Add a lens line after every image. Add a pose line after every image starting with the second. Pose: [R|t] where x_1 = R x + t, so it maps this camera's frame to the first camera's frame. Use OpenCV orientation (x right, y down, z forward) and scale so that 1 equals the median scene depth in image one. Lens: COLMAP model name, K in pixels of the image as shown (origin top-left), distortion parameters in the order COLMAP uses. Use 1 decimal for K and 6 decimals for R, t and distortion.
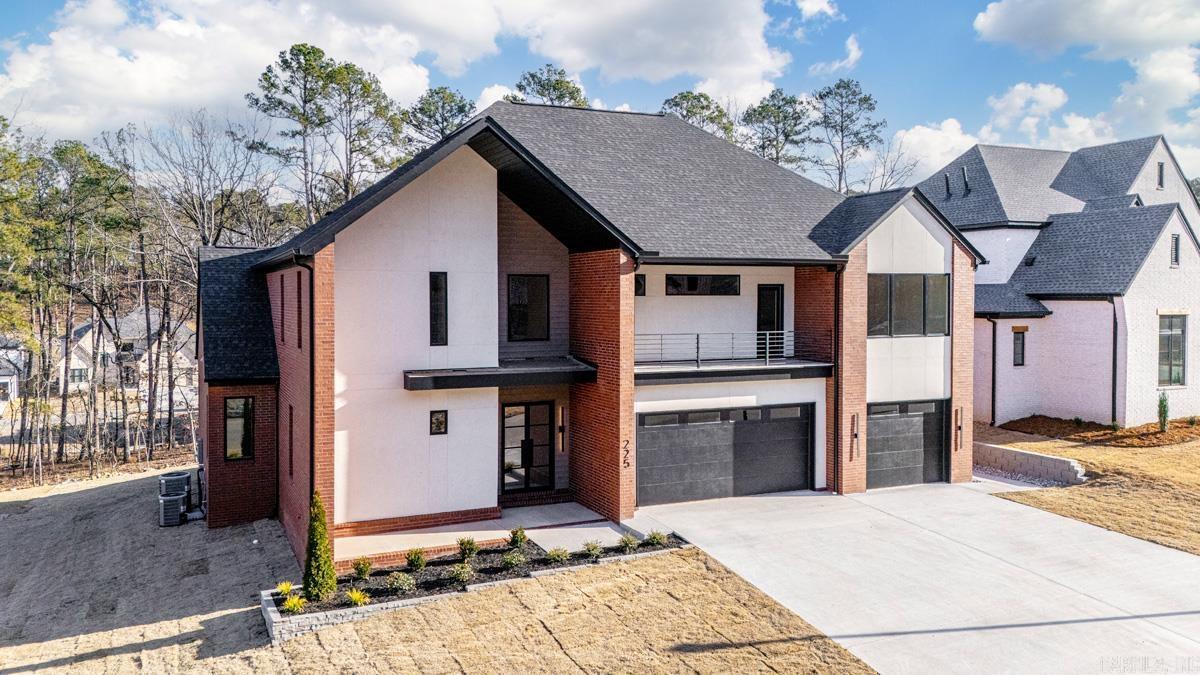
lens RADIAL K [[901.6, 0, 583.8], [0, 901.6, 323.8], [0, 0, 1]] dist [0.098078, -0.092356]
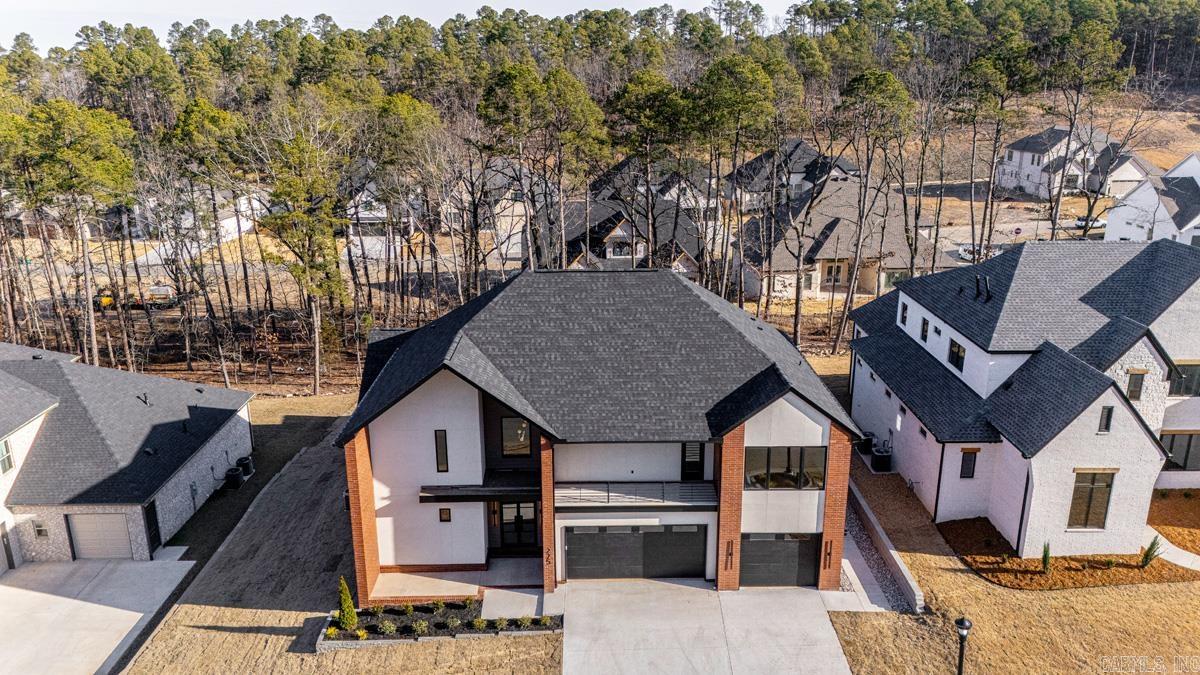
lens RADIAL K [[872.8, 0, 600.0], [0, 872.8, 337.5], [0, 0, 1]] dist [0.134082, -0.196900]
pose [[0.917513, 0.114798, -0.380777, 0.595322], [-0.007554, 0.962292, 0.271912, -0.566888], [0.397634, -0.246607, 0.883783, -0.193396]]
